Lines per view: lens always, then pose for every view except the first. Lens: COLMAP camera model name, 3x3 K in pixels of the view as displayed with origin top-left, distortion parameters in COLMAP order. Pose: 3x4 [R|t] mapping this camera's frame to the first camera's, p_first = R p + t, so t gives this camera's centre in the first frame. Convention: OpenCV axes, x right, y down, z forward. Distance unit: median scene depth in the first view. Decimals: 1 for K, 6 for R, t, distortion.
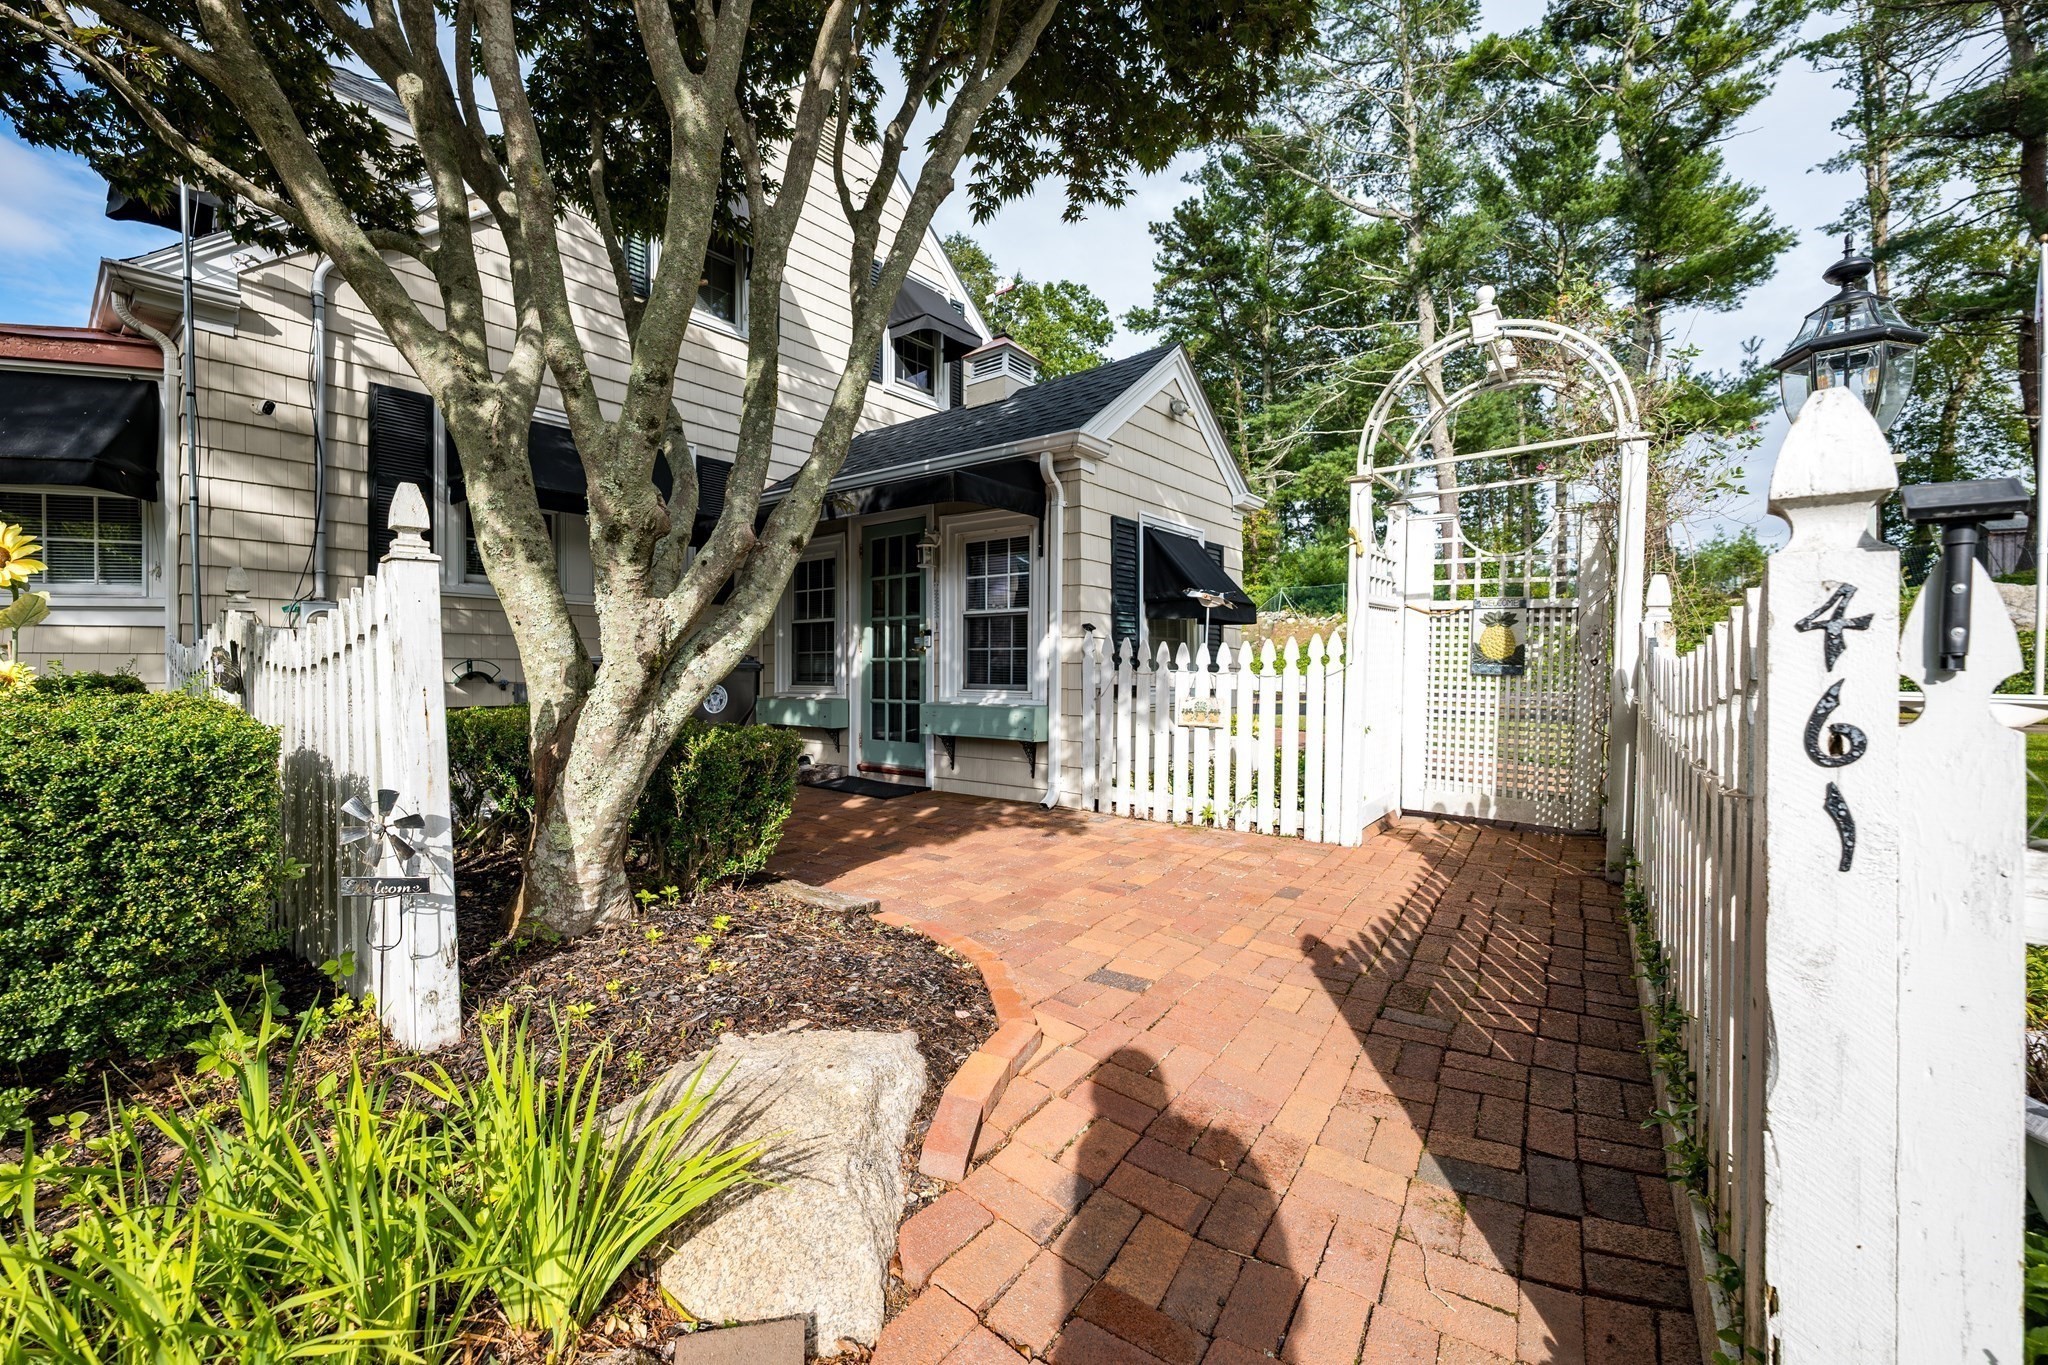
lens RADIAL K [[831.7, 0, 1024.4], [0, 831.7, 679.8], [0, 0, 1]] dist [0.008740, -0.000616]
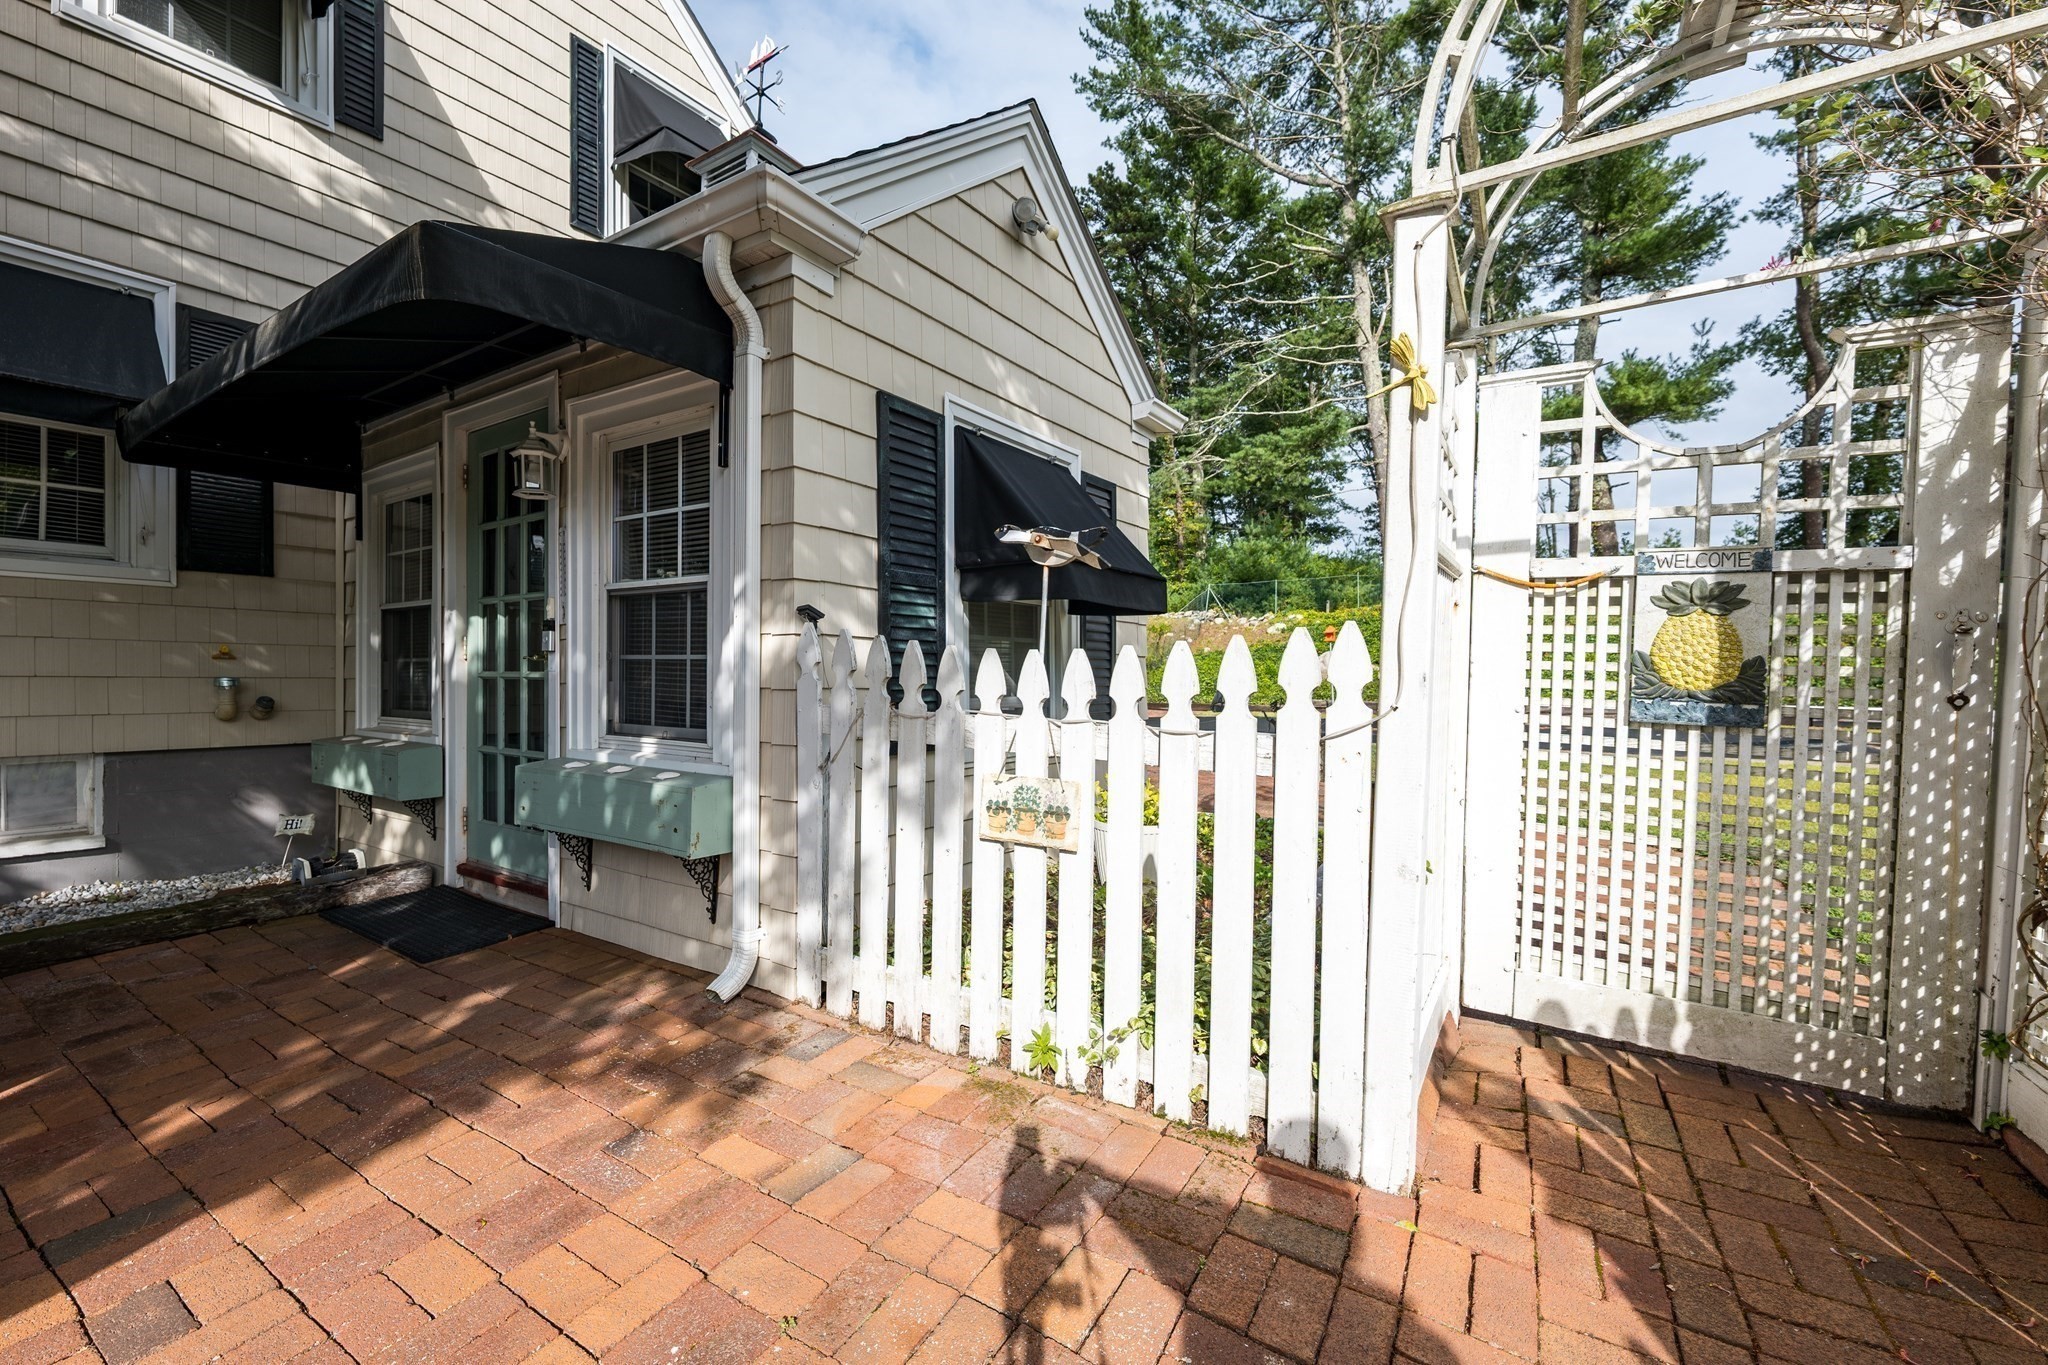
lens RADIAL K [[844.4, 0, 1019.1], [0, 844.4, 666.7], [0, 0, 1]] dist [0.002013, 0.000078]
pose [[0.996944, 0.003332, 0.078043, 0.156521], [-0.002059, 0.999864, -0.016381, -0.024901], [-0.078087, 0.016171, 0.996815, 0.509768]]
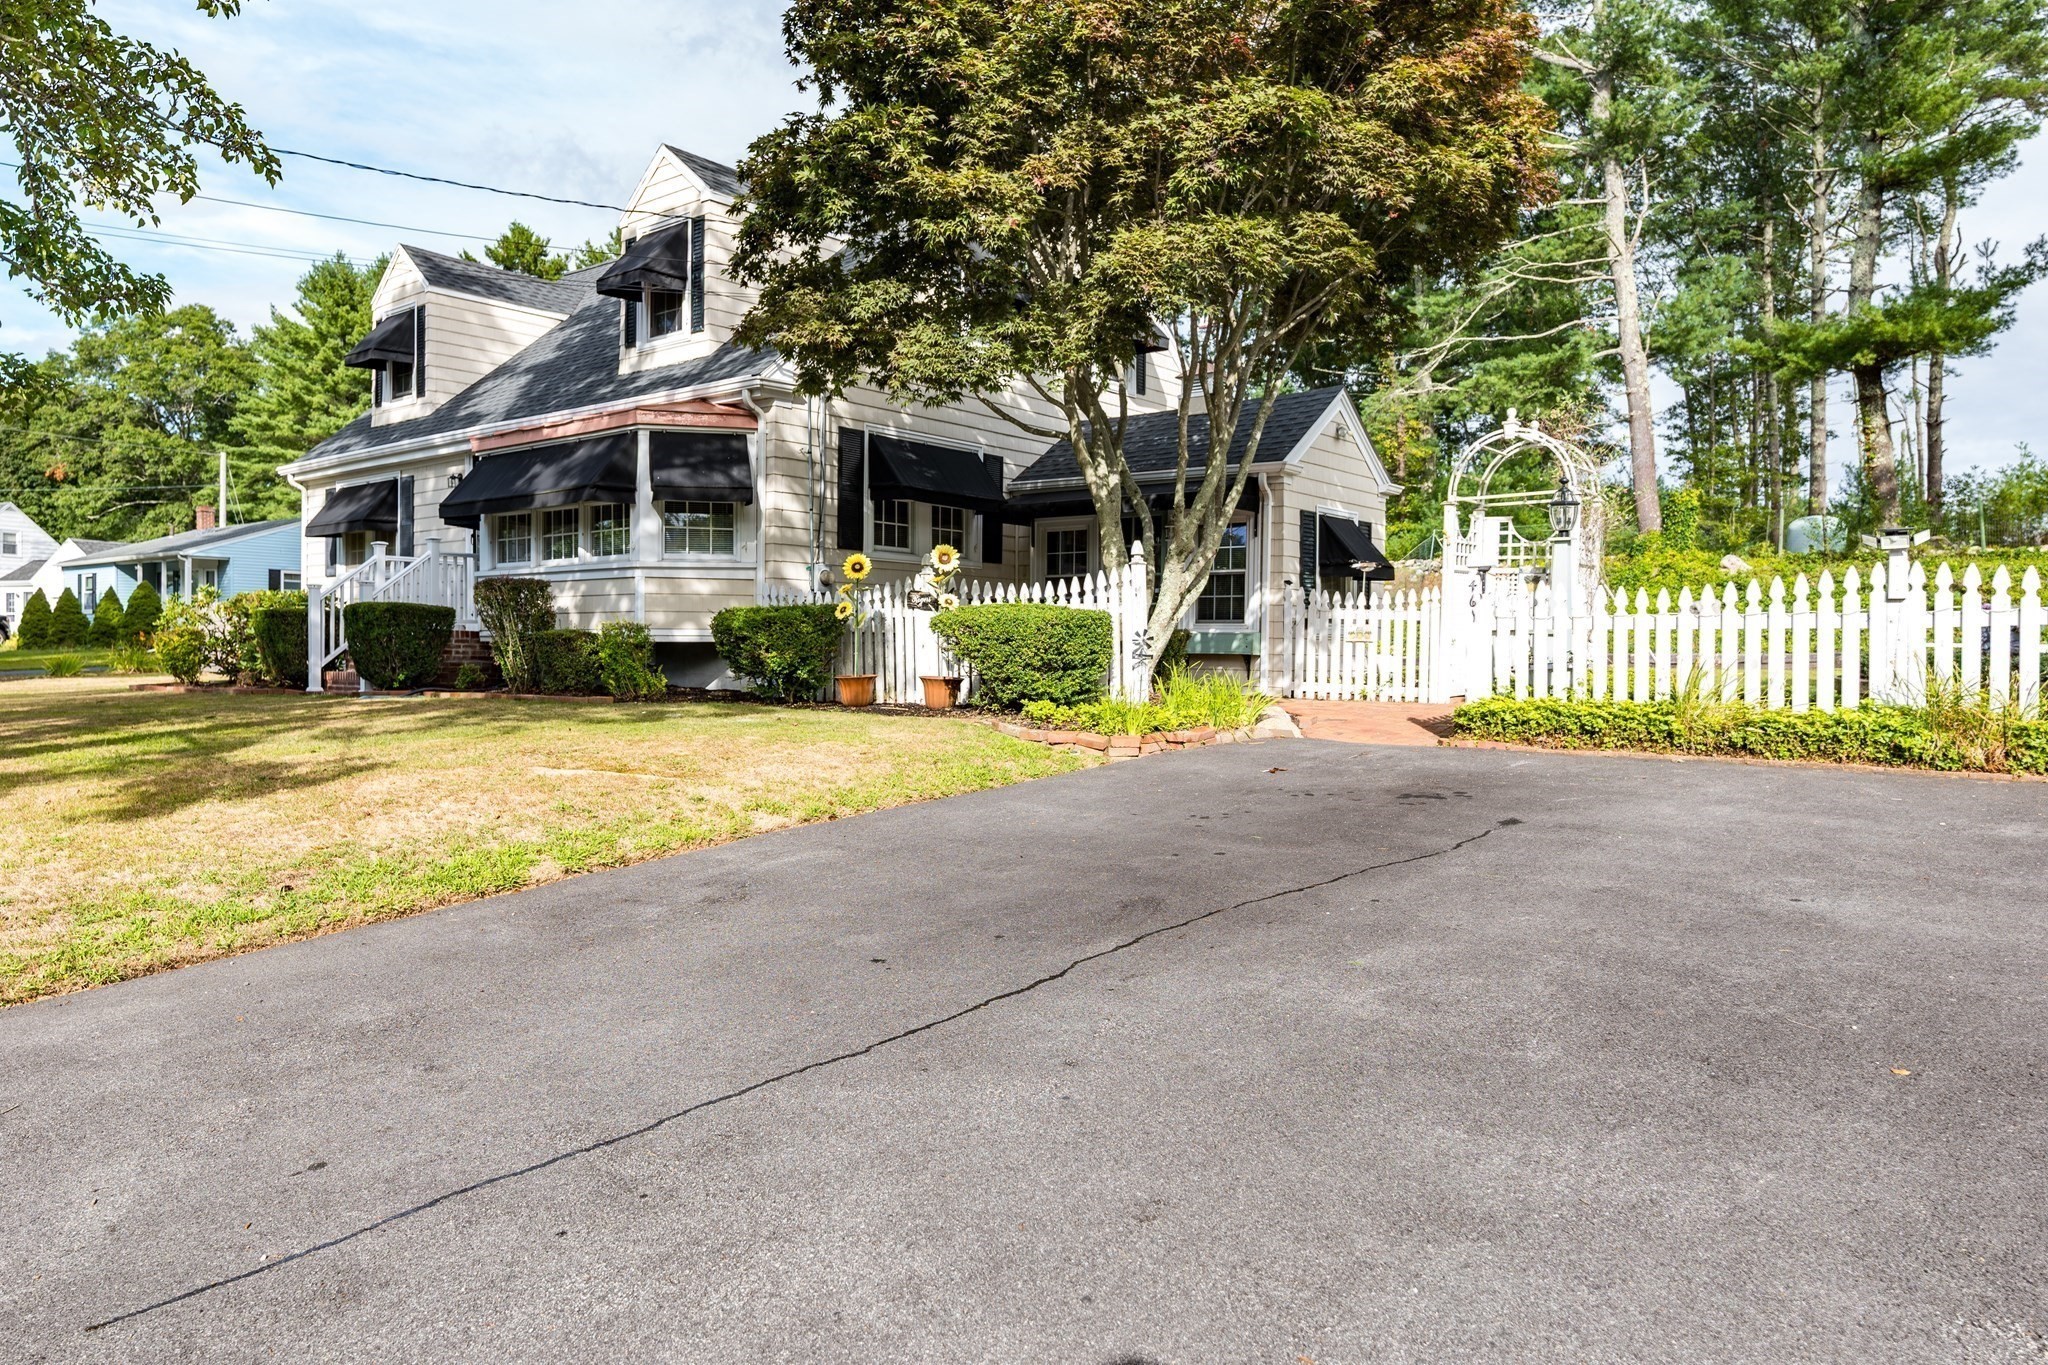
lens RADIAL K [[1389.4, 0, 1013.5], [0, 1389.4, 684.4], [0, 0, 1]] dist [-0.001274, 0.003246]
pose [[0.999983, 0.004544, -0.003734, -0.432811], [-0.004485, 0.999866, 0.015728, 0.091402], [0.003805, -0.015711, 0.999869, -1.645066]]
